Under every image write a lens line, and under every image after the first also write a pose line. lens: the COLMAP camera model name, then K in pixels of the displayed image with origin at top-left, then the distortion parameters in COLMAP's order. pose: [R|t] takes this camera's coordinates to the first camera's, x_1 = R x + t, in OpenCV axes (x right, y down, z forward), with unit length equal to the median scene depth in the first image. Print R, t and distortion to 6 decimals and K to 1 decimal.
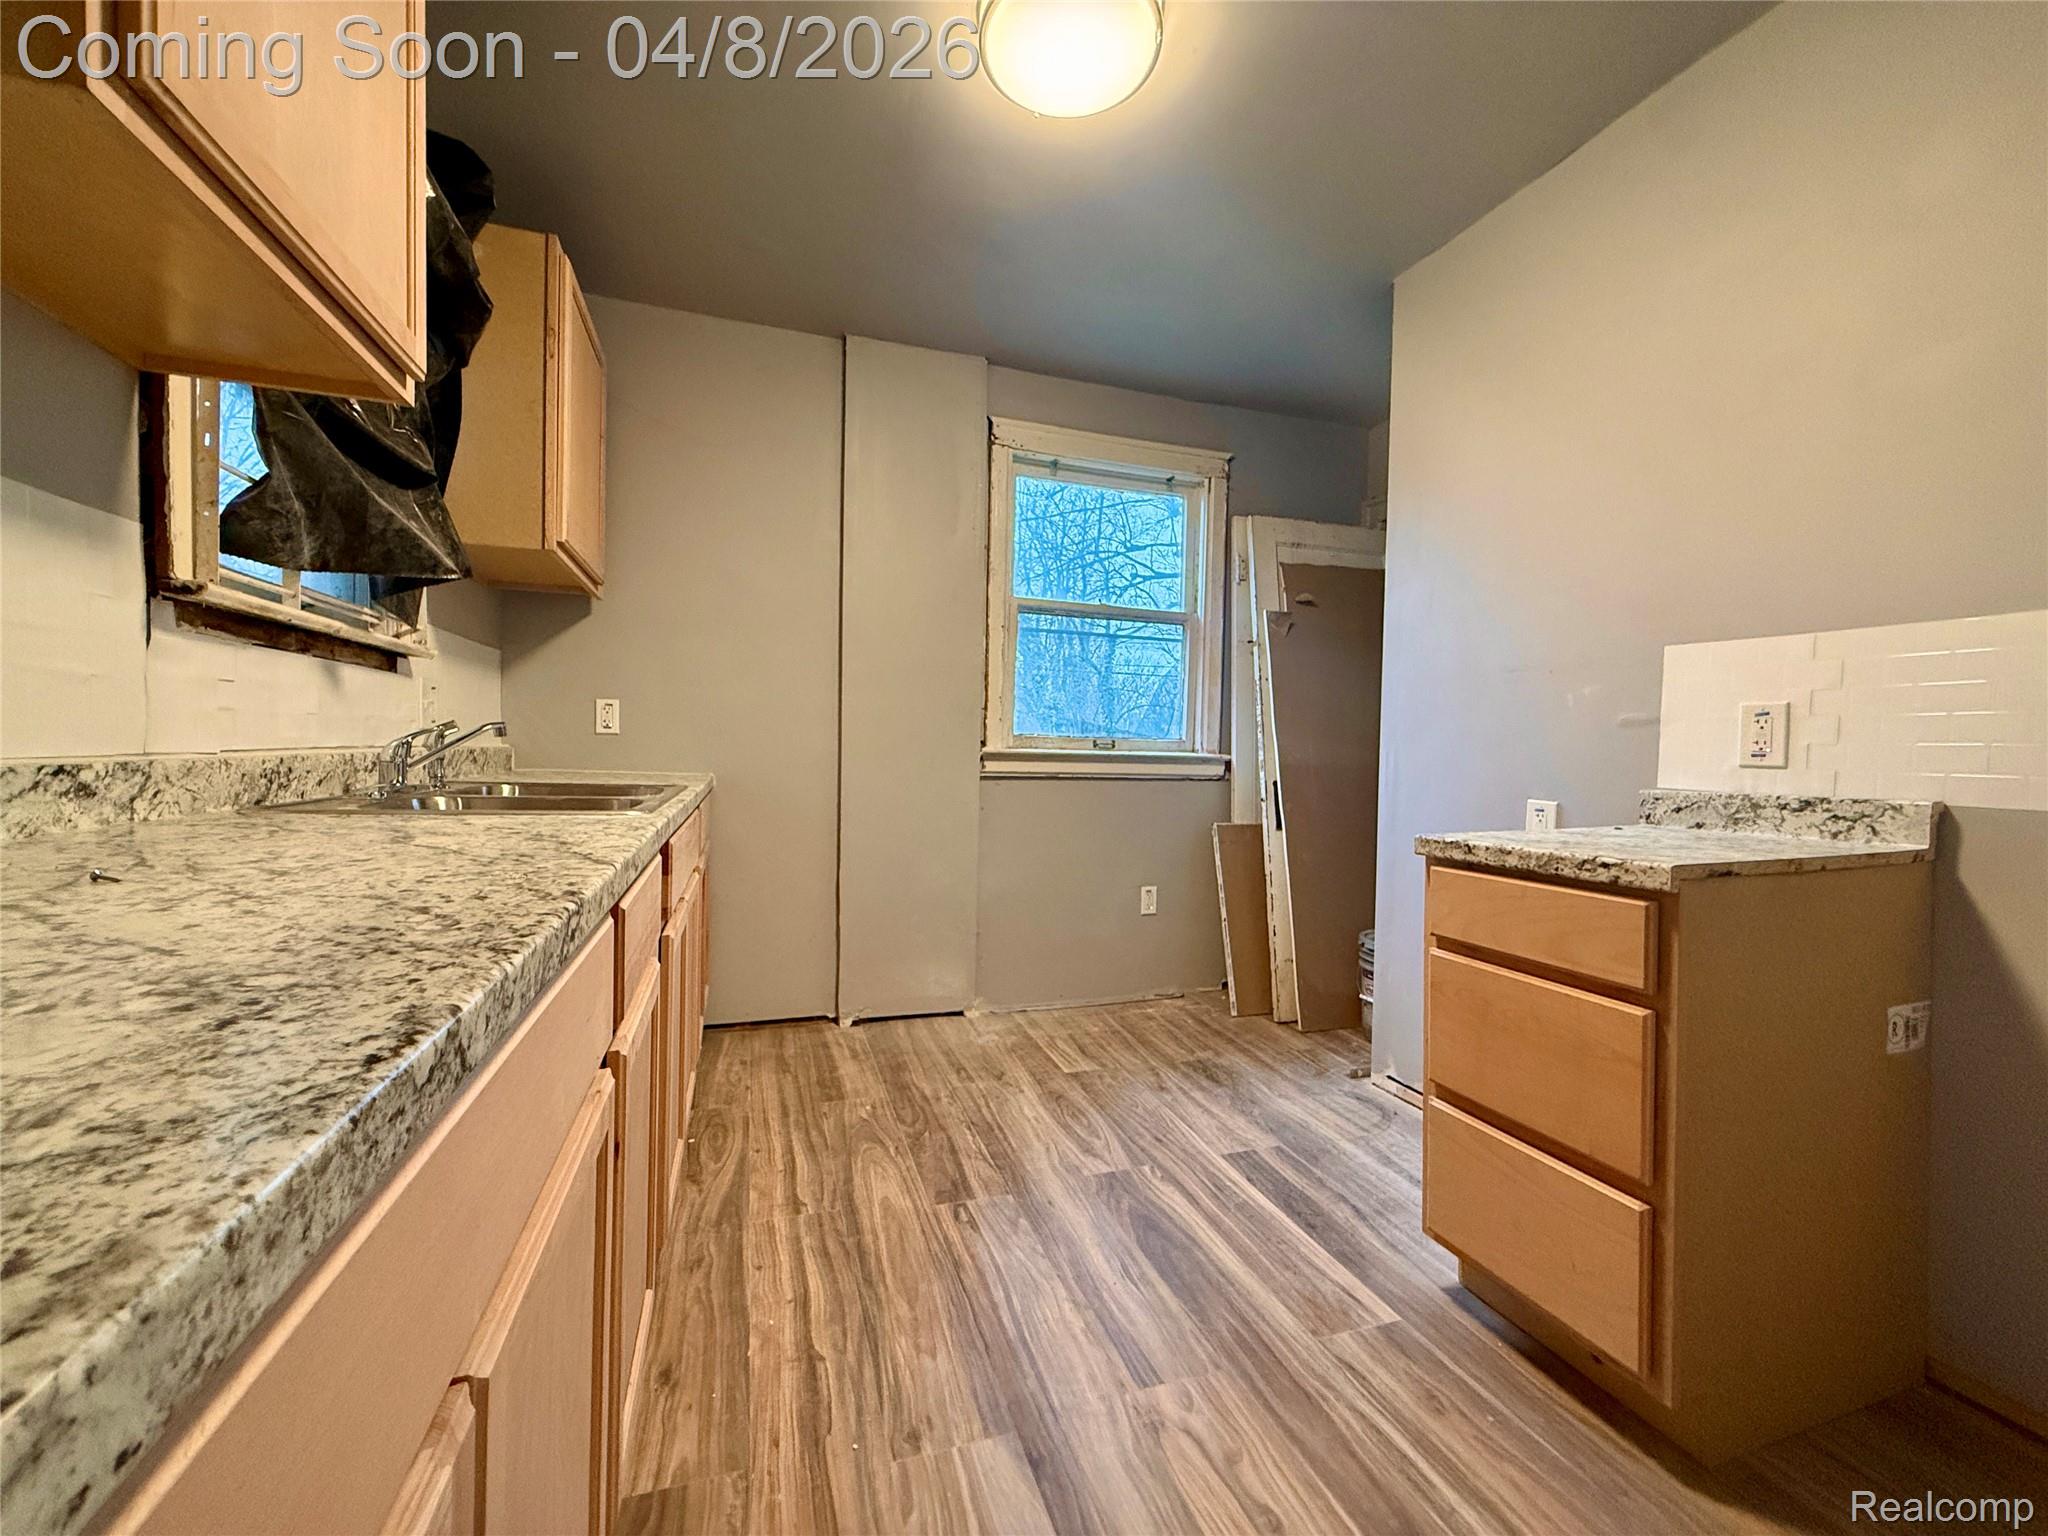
lens RADIAL K [[802.9, 0, 1025.9], [0, 802.9, 760.9], [0, 0, 1]] dist [0.000485, -0.000254]
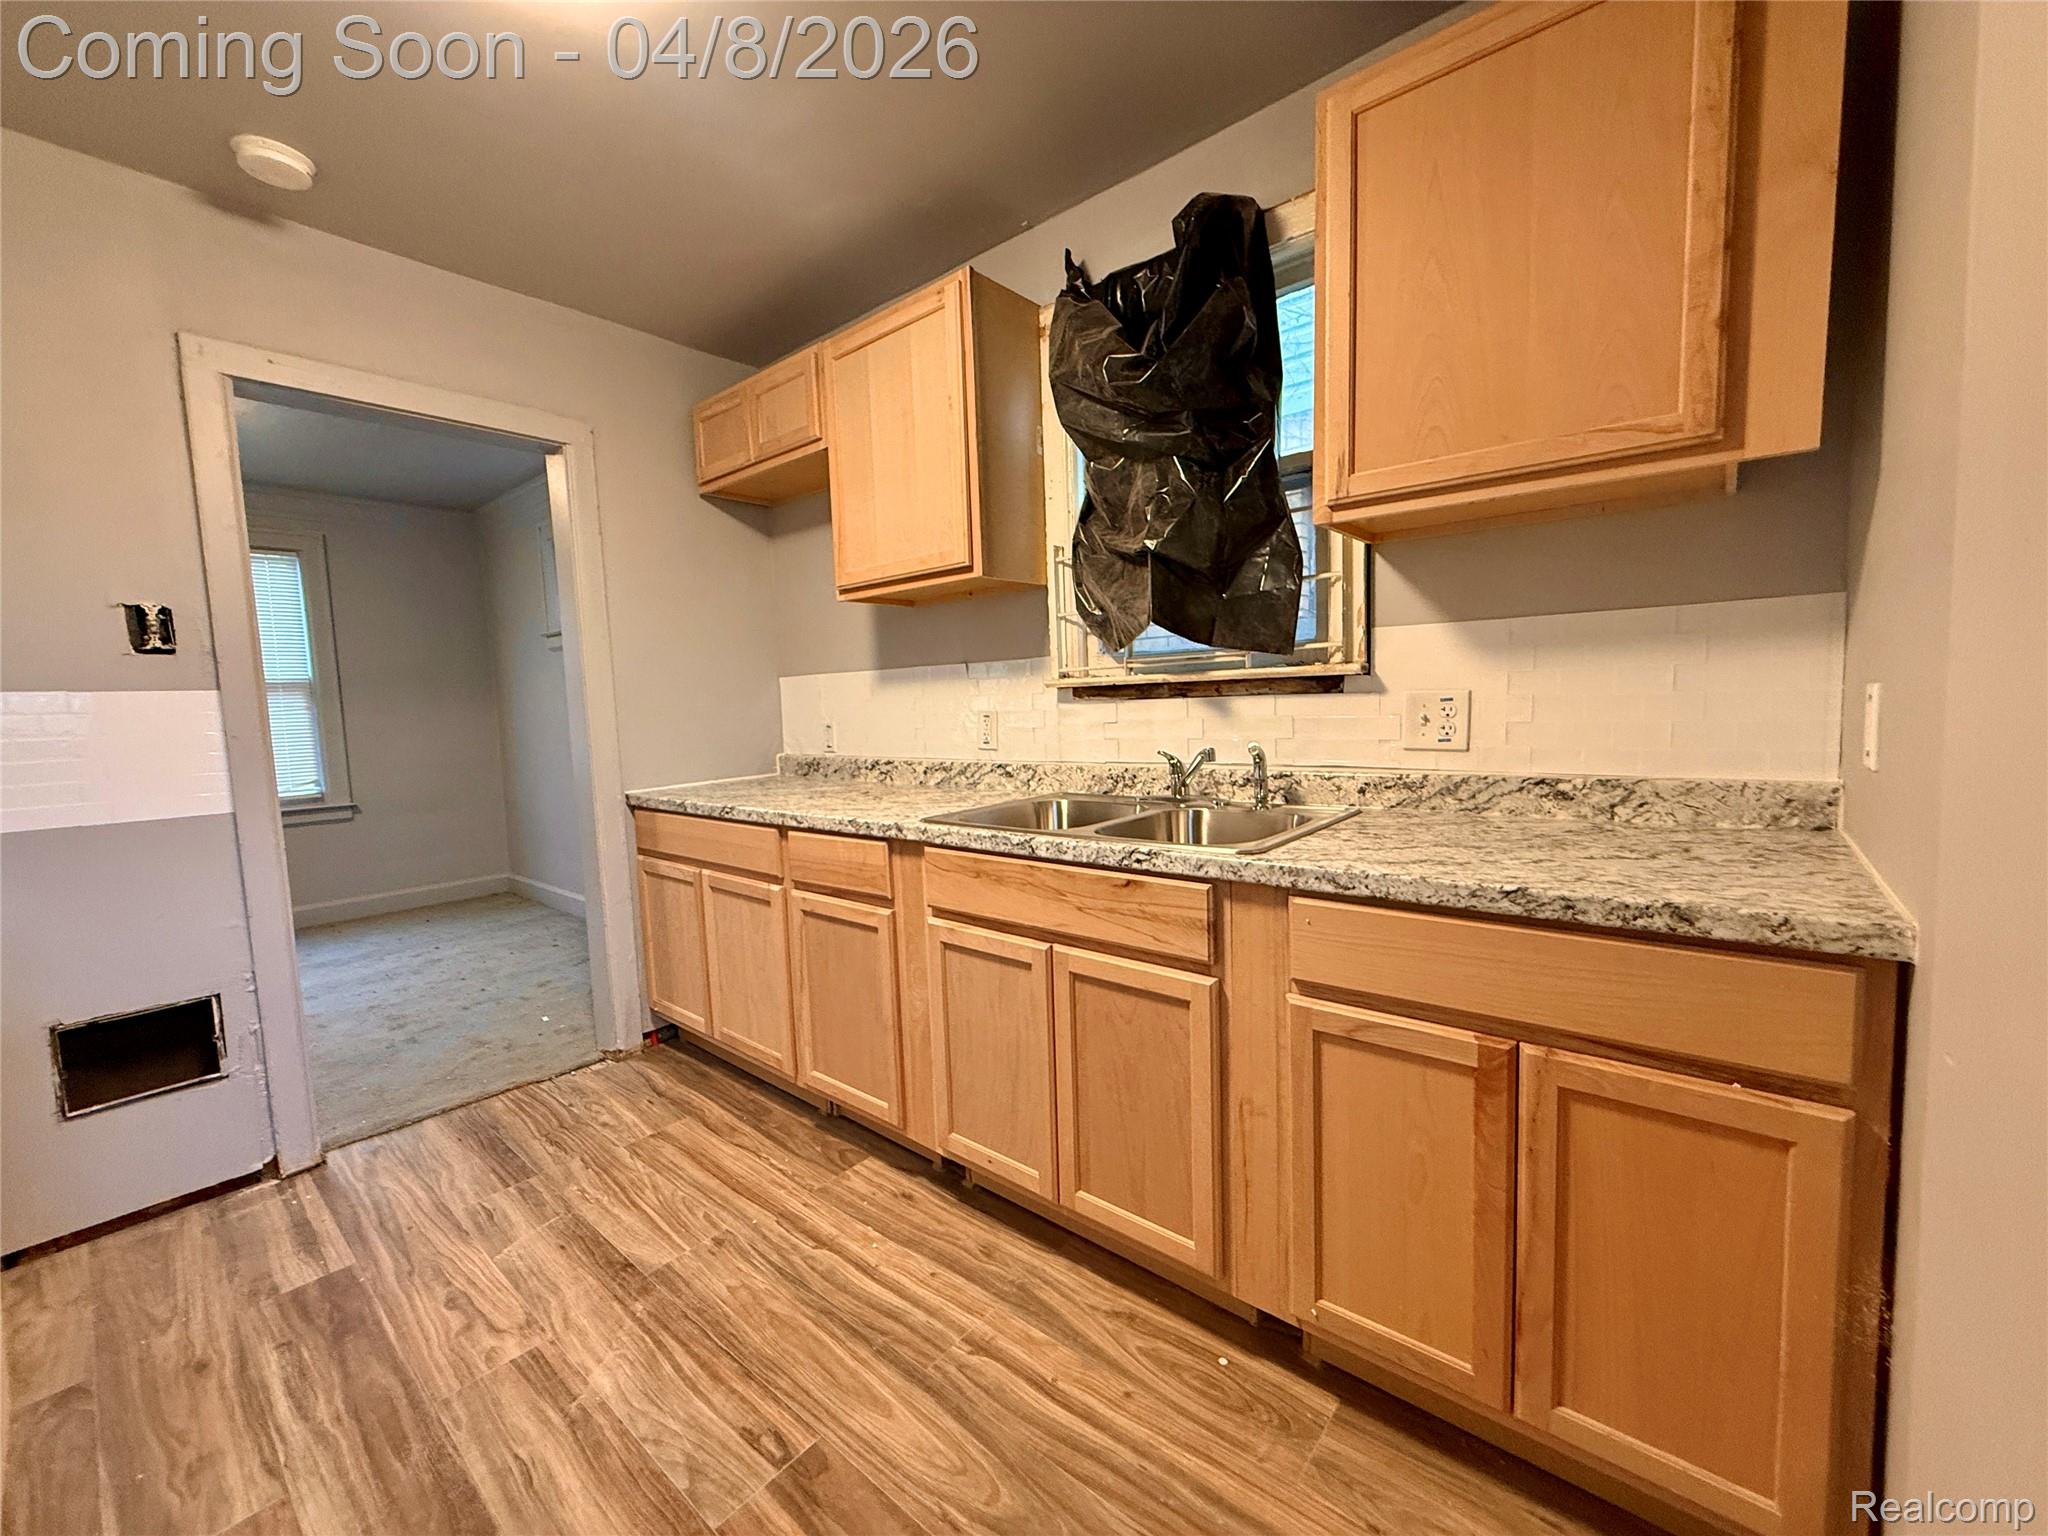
lens RADIAL K [[802.9, 0, 1020.8], [0, 802.9, 765.7], [0, 0, 1]] dist [0.000485, -0.000254]
pose [[-0.853812, 0.052616, -0.517916, 0.085828], [0.007586, 0.996031, 0.088683, -0.134773], [0.520527, 0.071790, -0.850822, 1.967082]]
